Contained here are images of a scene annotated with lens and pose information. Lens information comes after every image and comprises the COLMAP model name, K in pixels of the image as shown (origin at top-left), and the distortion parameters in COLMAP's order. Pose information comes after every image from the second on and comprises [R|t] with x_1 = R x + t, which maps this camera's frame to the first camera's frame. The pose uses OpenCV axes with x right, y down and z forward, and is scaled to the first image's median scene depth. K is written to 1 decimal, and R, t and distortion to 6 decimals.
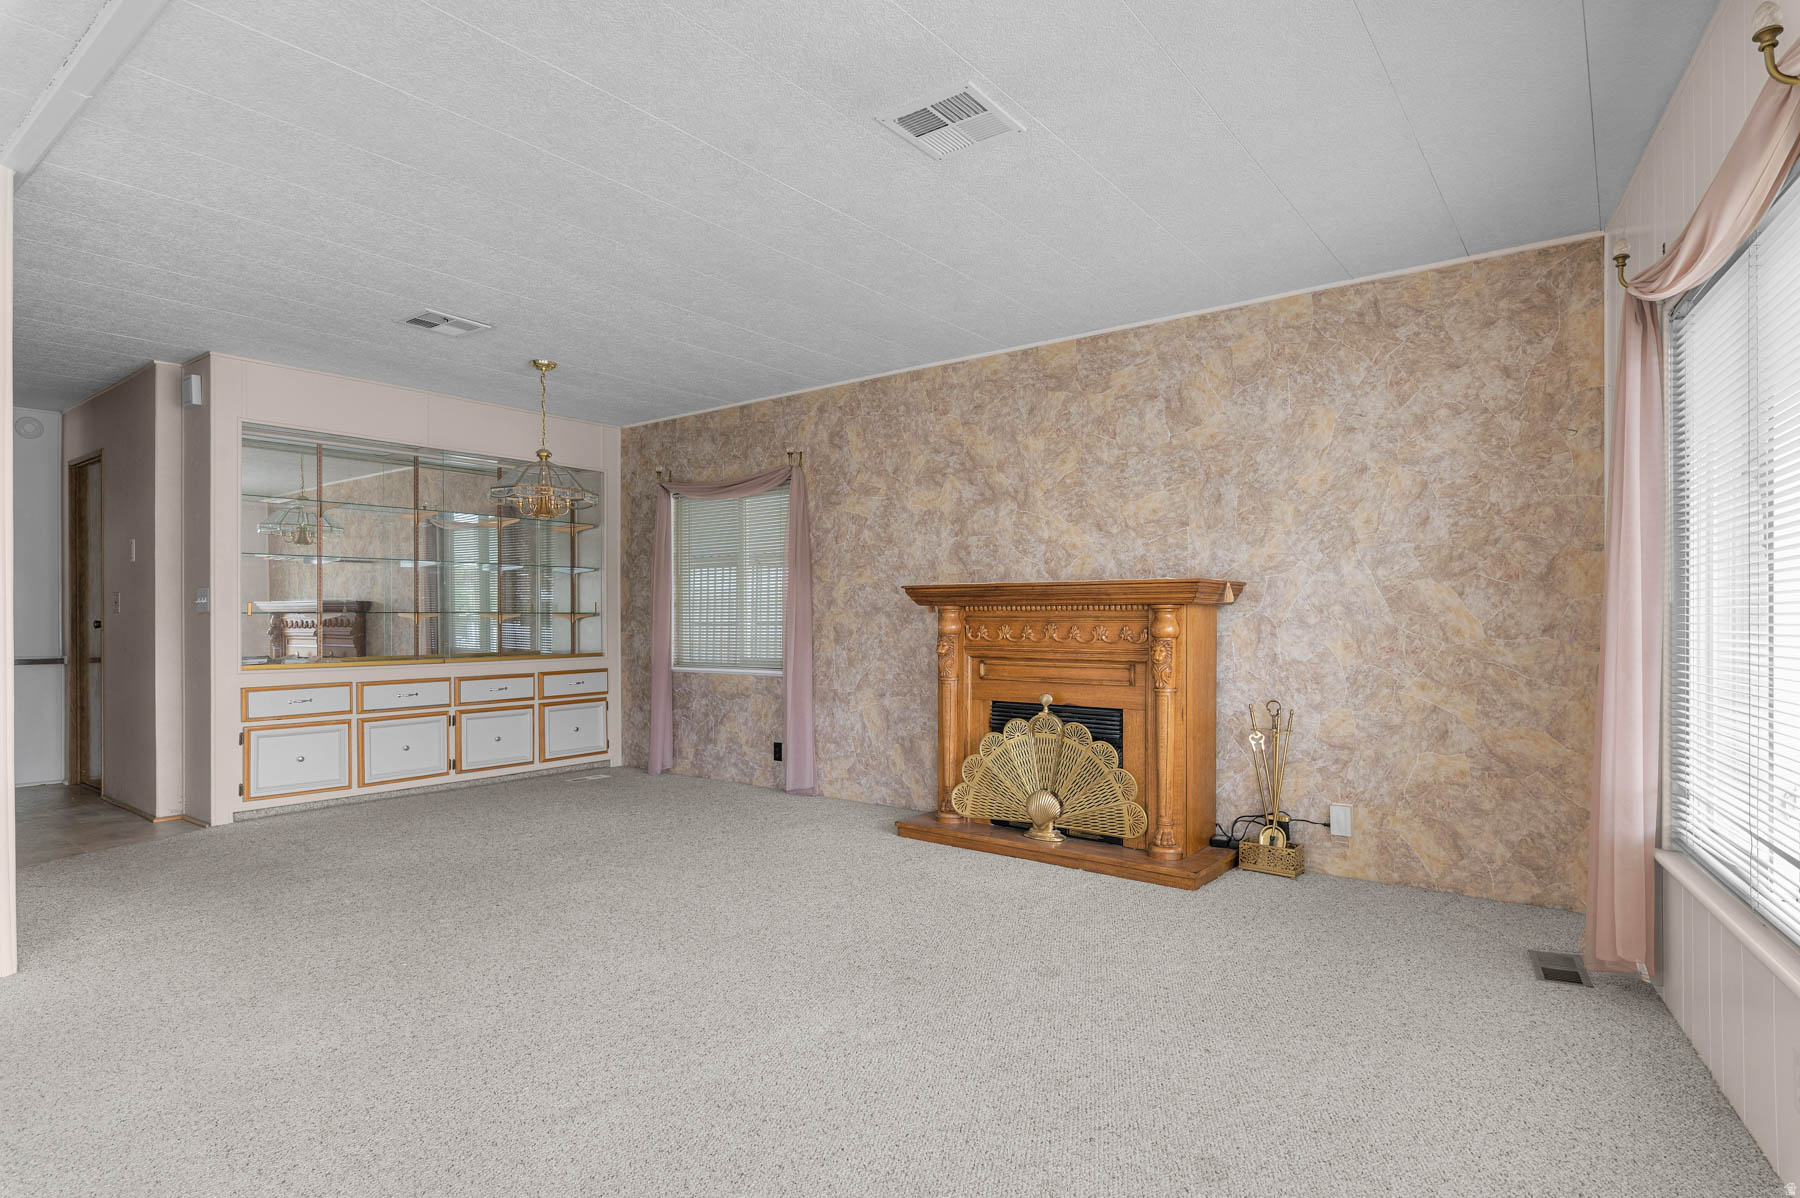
lens RADIAL K [[943.9, 0, 911.1], [0, 943.9, 614.6], [0, 0, 1]] dist [-0.002192, -0.001696]
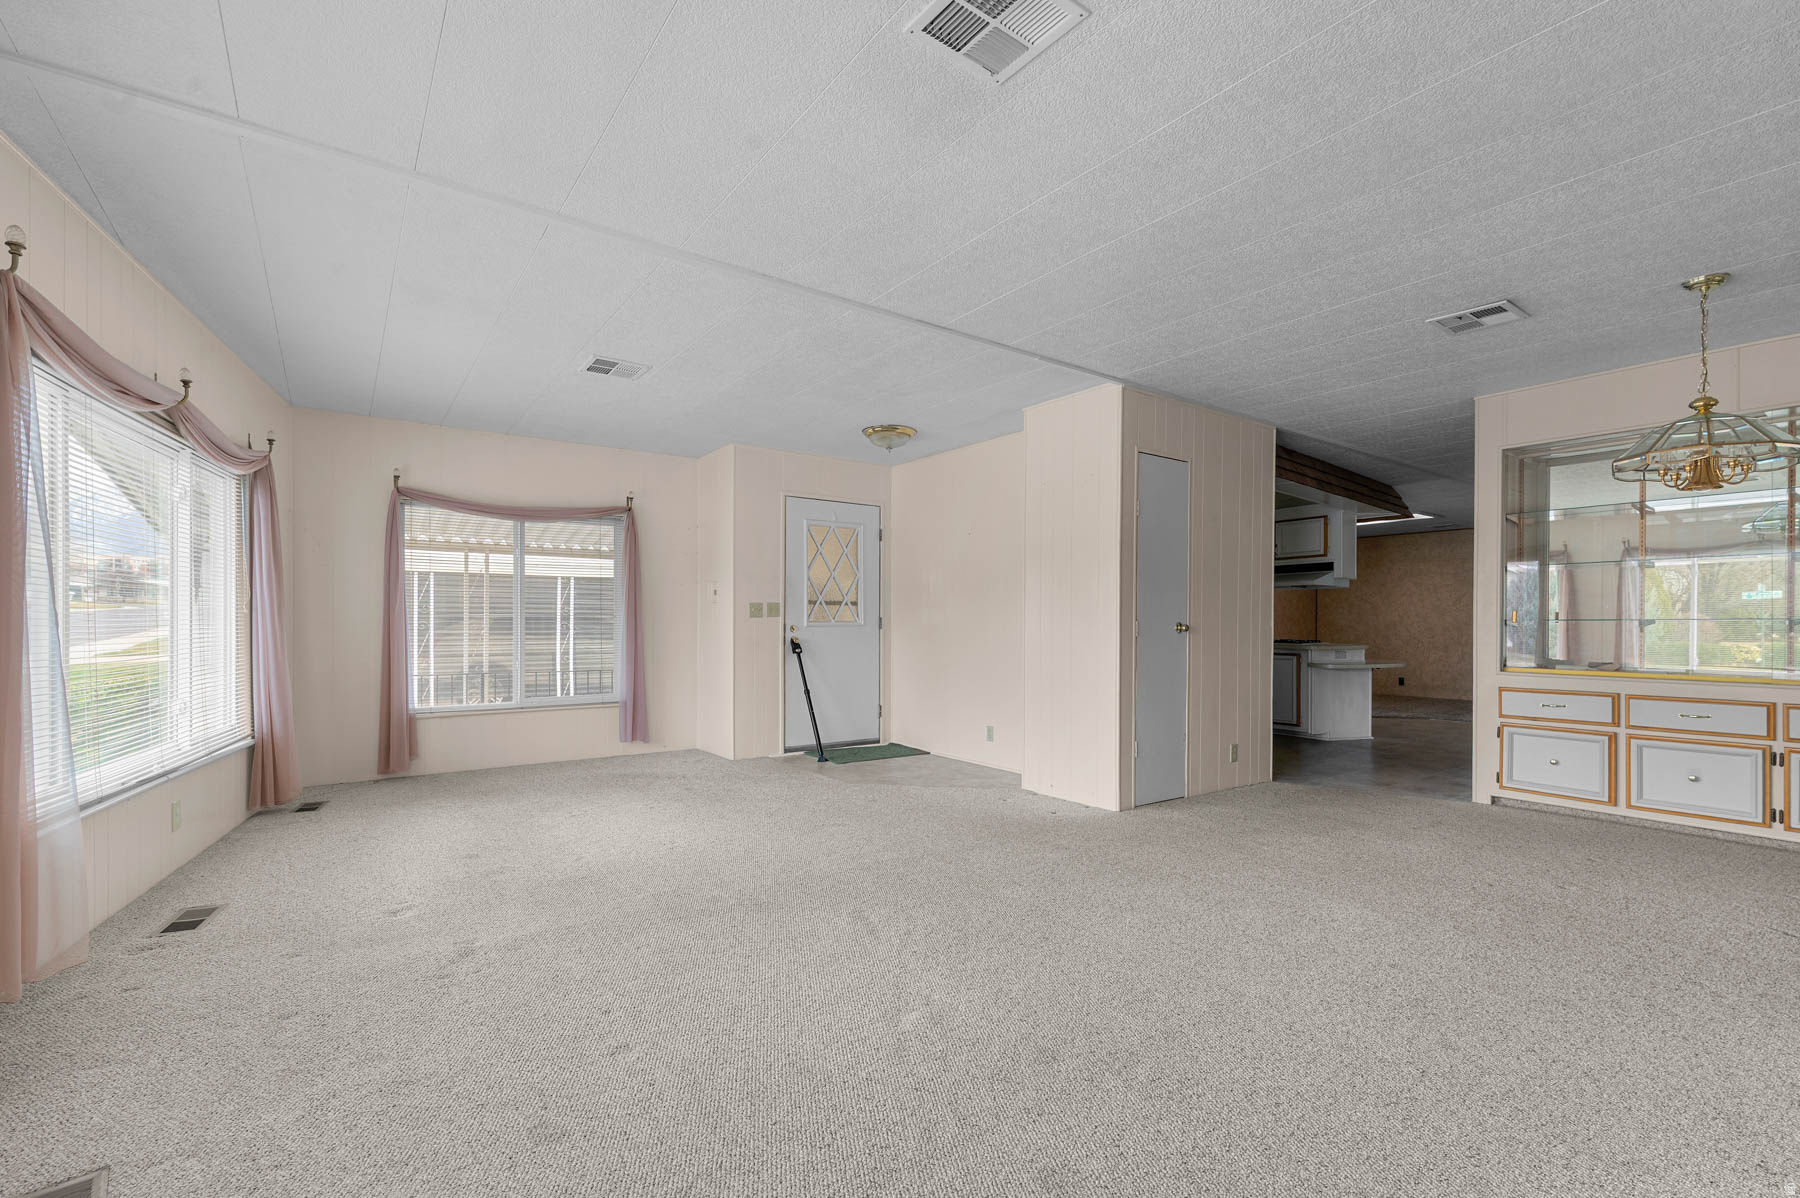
lens RADIAL K [[783.8, 0, 932.0], [0, 783.8, 628.8], [0, 0, 1]] dist [-0.002768, 0.000952]
pose [[-0.264108, 0.007147, -0.964467, 0.351561], [-0.000428, 0.999972, 0.007527, 0.001535], [0.964493, 0.002400, -0.264097, 0.564749]]
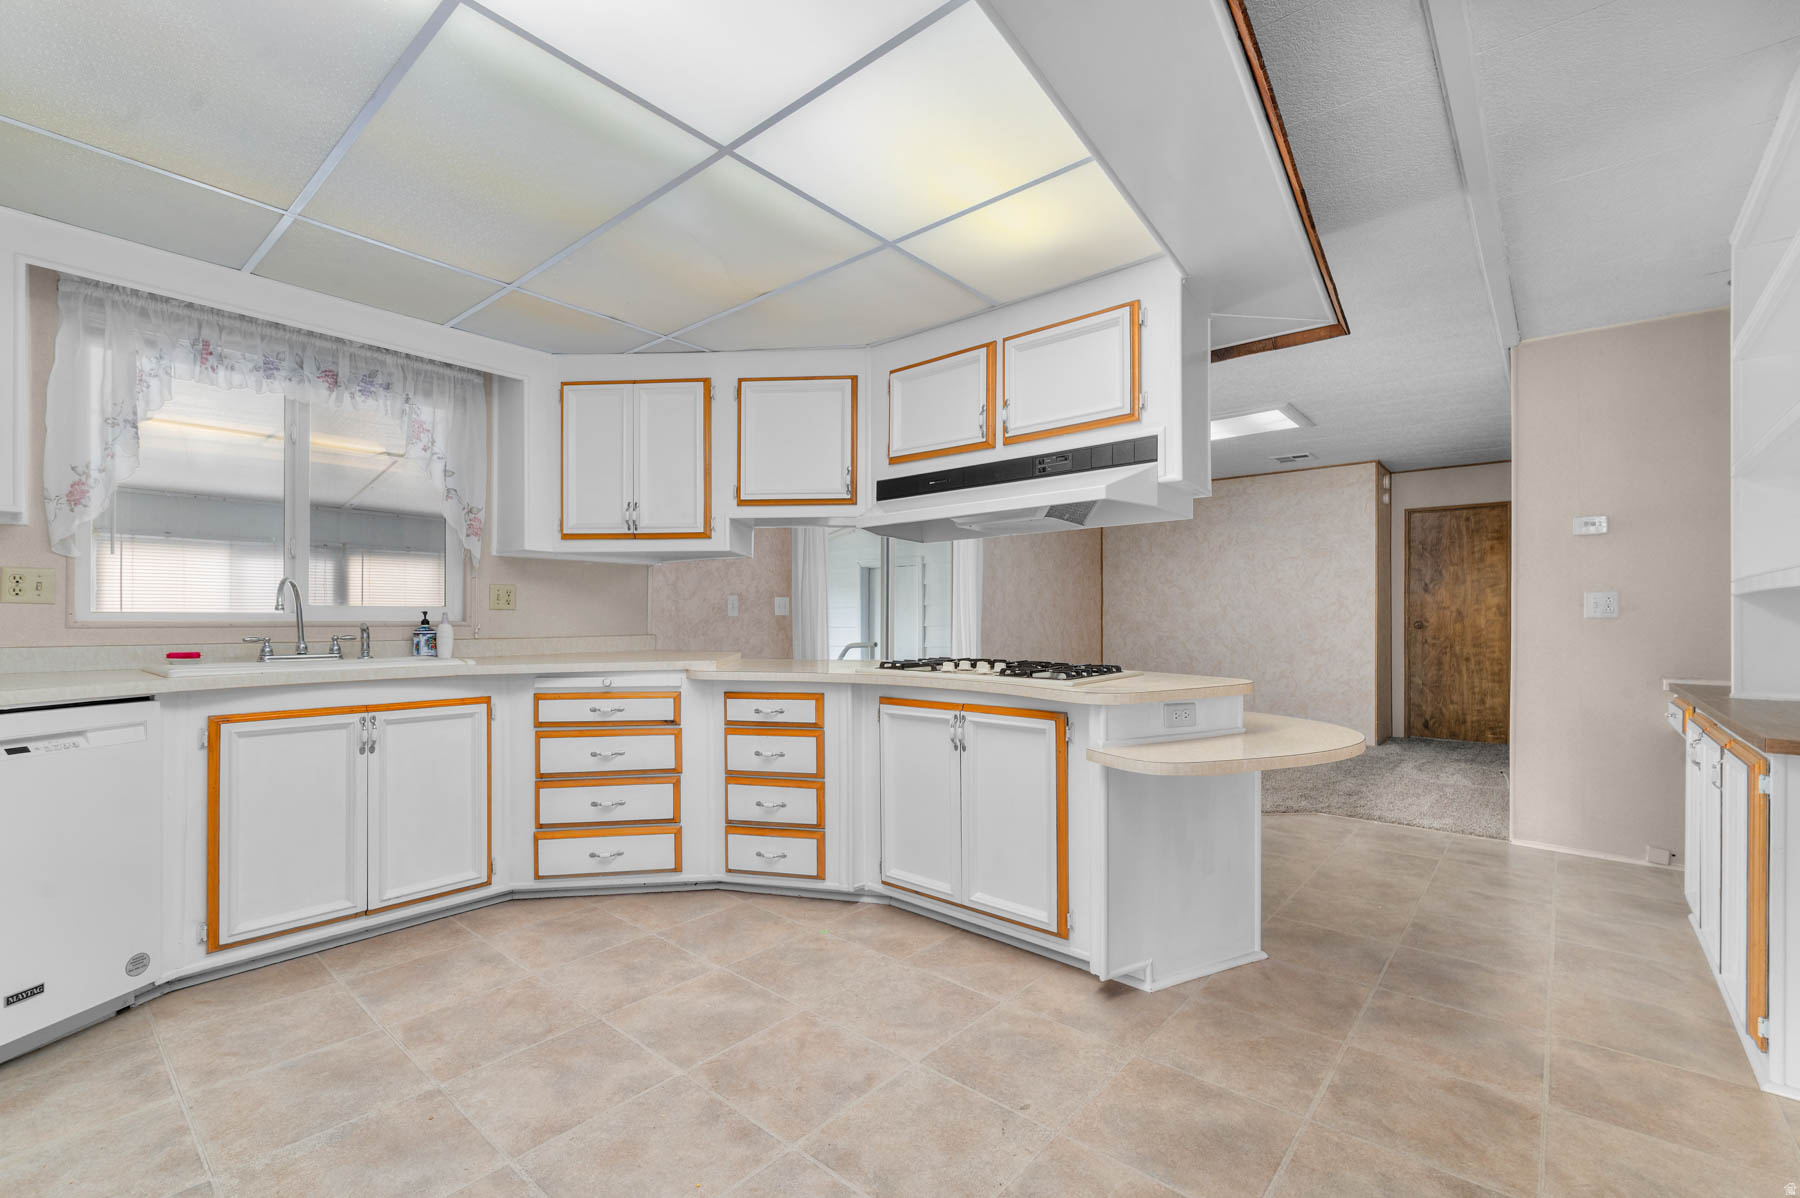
lens RADIAL K [[783.8, 0, 899.5], [0, 783.8, 617.4], [0, 0, 1]] dist [-0.002768, 0.000952]
pose [[-0.056045, -0.001525, -0.998427, -0.752535], [-0.001642, 0.999998, -0.001435, 0.003120], [0.998427, 0.001559, -0.056048, 0.766820]]
